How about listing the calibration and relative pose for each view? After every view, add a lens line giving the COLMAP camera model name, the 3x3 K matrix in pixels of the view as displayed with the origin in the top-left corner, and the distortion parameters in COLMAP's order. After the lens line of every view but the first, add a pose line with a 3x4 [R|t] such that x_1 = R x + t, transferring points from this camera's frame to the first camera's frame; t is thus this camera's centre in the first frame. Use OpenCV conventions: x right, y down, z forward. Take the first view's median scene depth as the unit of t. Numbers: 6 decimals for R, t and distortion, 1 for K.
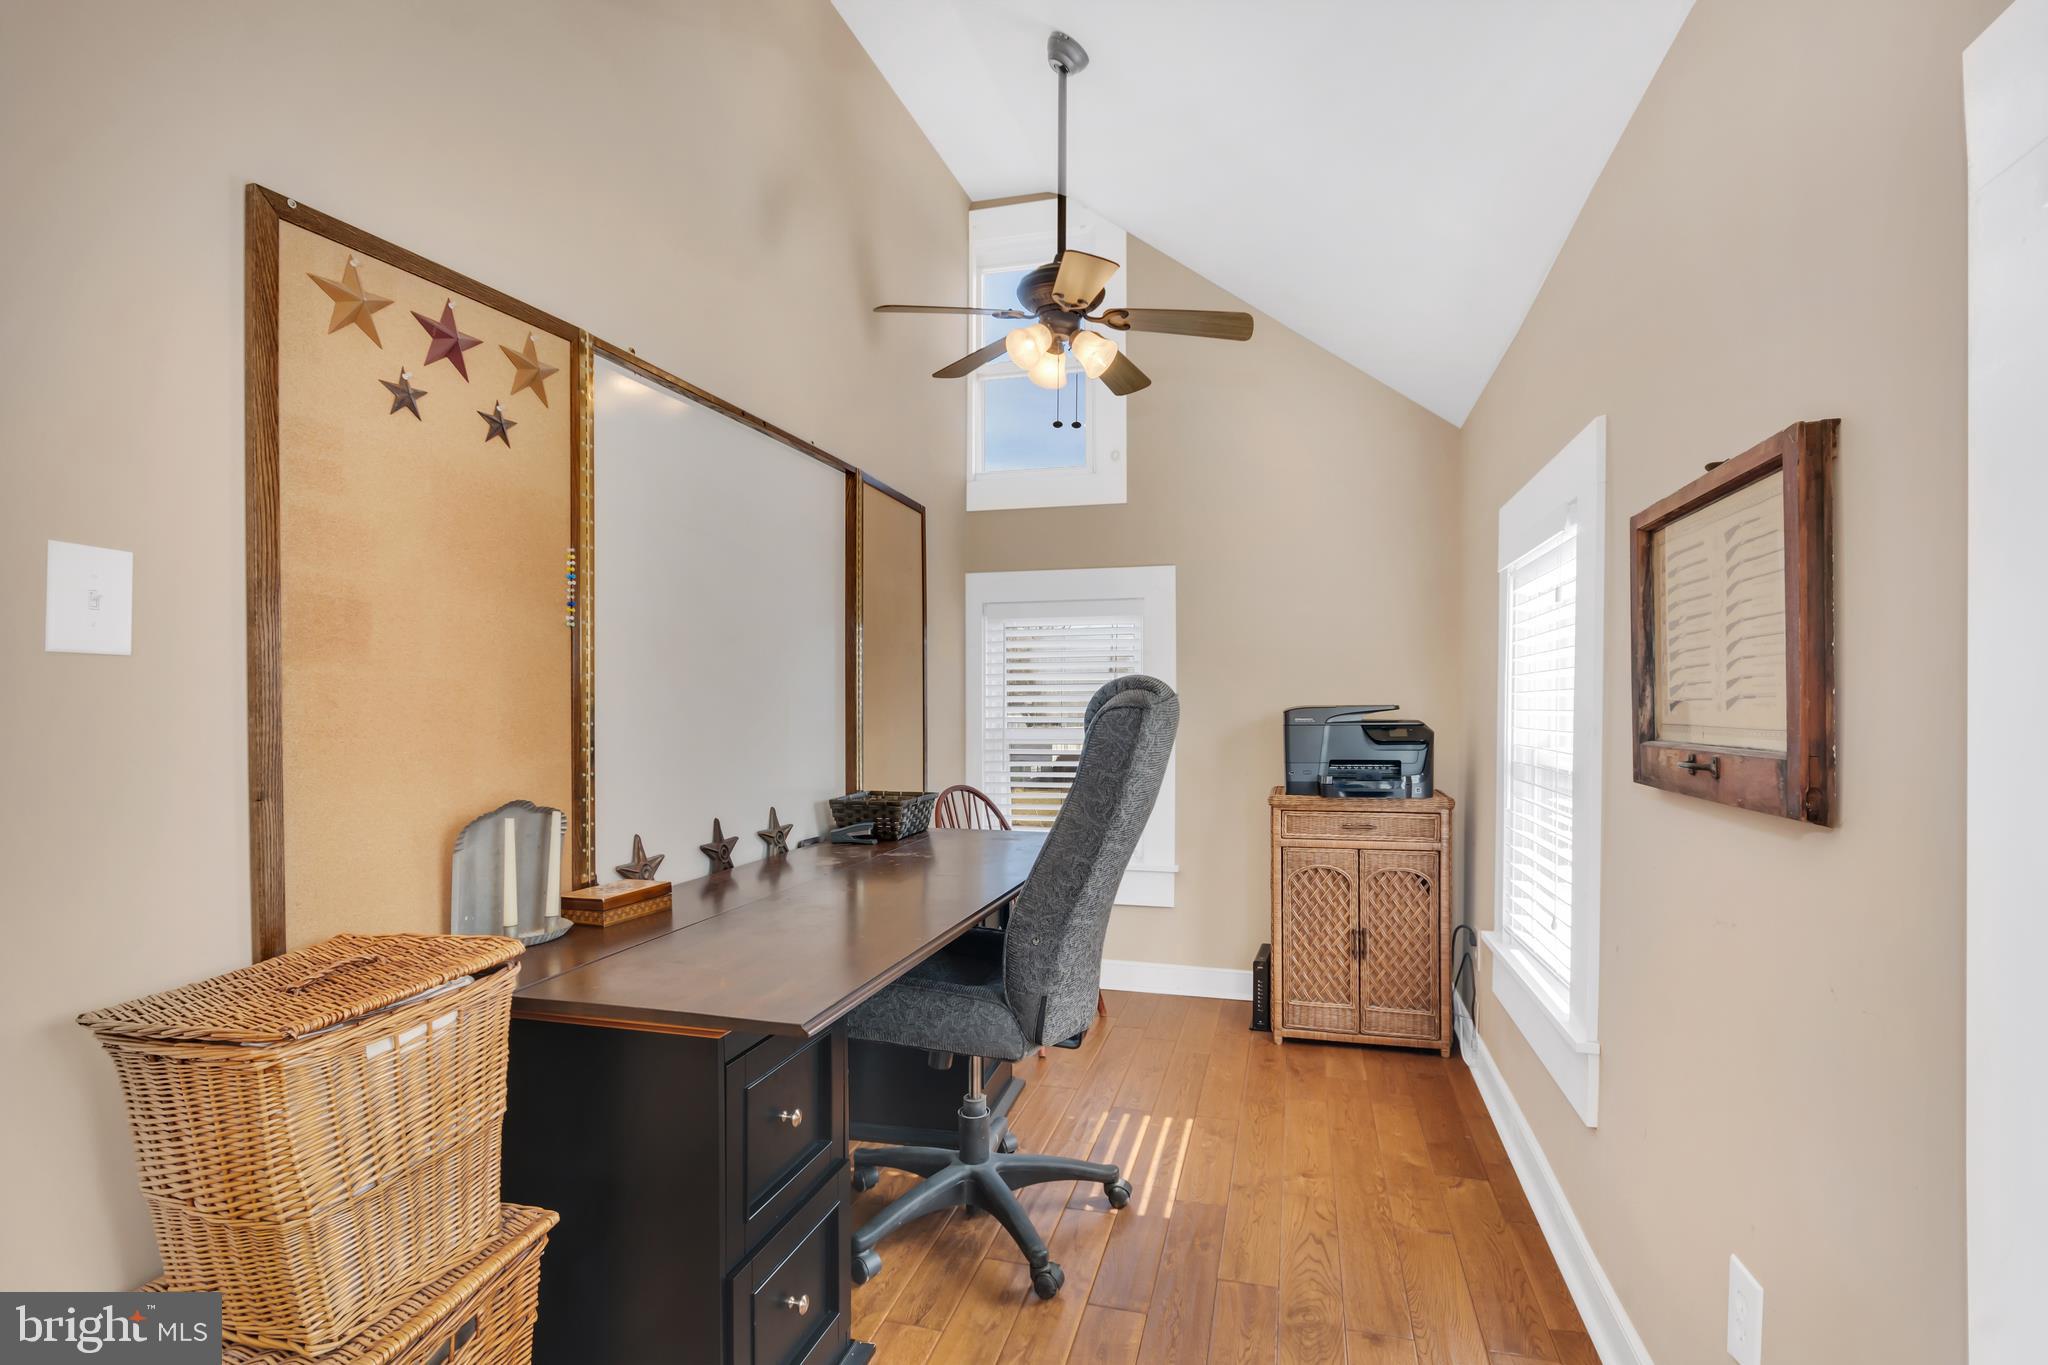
lens RADIAL K [[983.0, 0, 1023.6], [0, 983.0, 695.3], [0, 0, 1]] dist [0.010055, -0.007346]
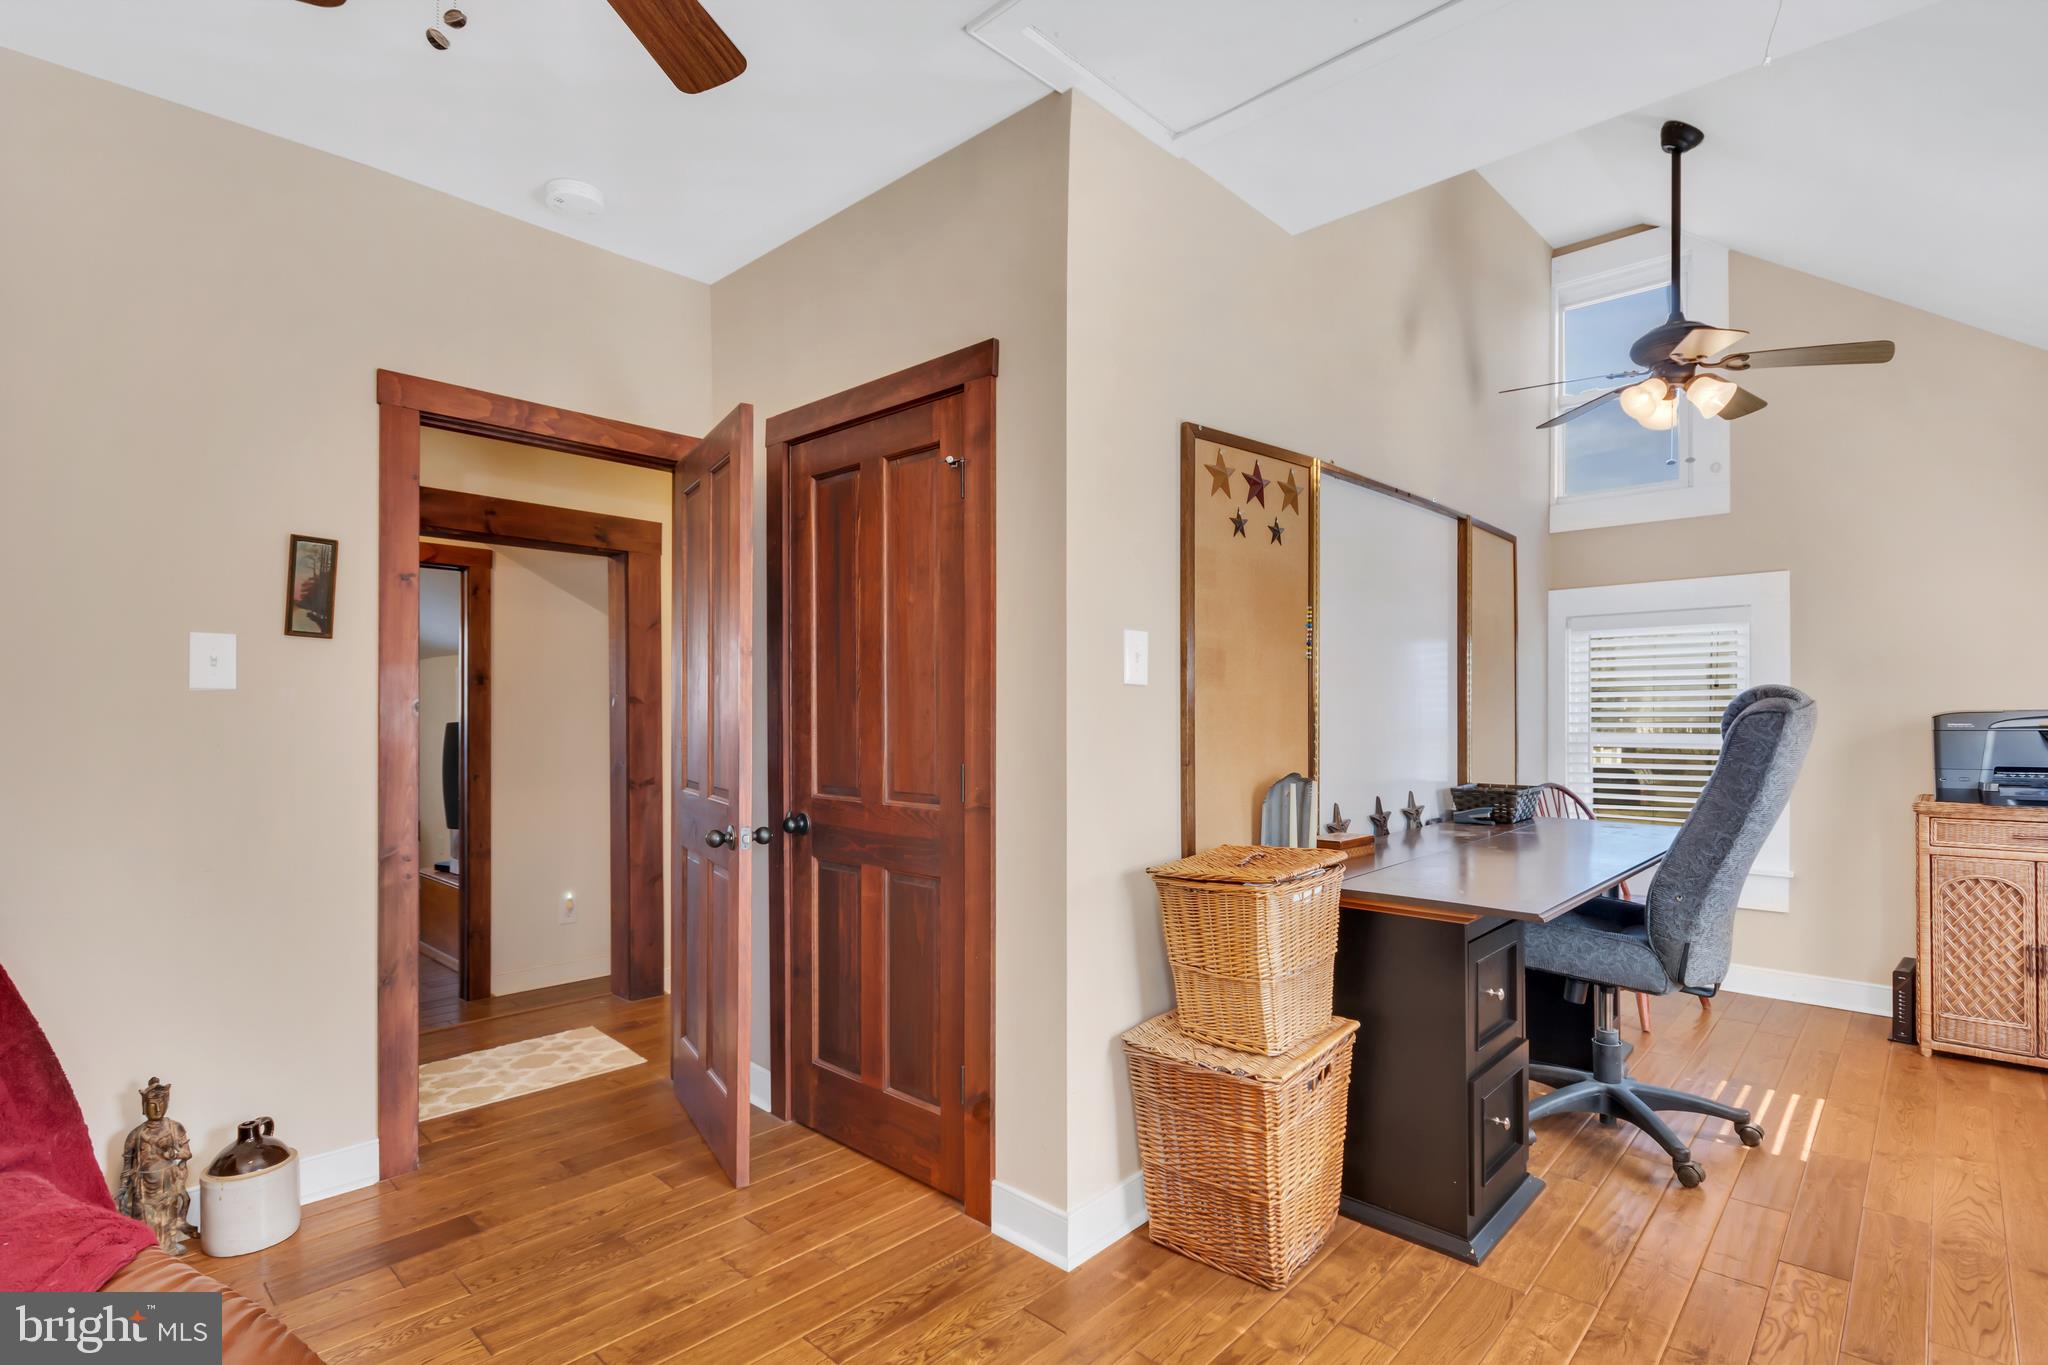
lens RADIAL K [[983.0, 0, 1031.7], [0, 983.0, 707.2], [0, 0, 1]] dist [0.010055, -0.007346]
pose [[0.888808, -0.005723, -0.458243, -0.123009], [0.007783, 0.999966, 0.002607, -0.002936], [0.458213, -0.005884, 0.888823, -0.422125]]
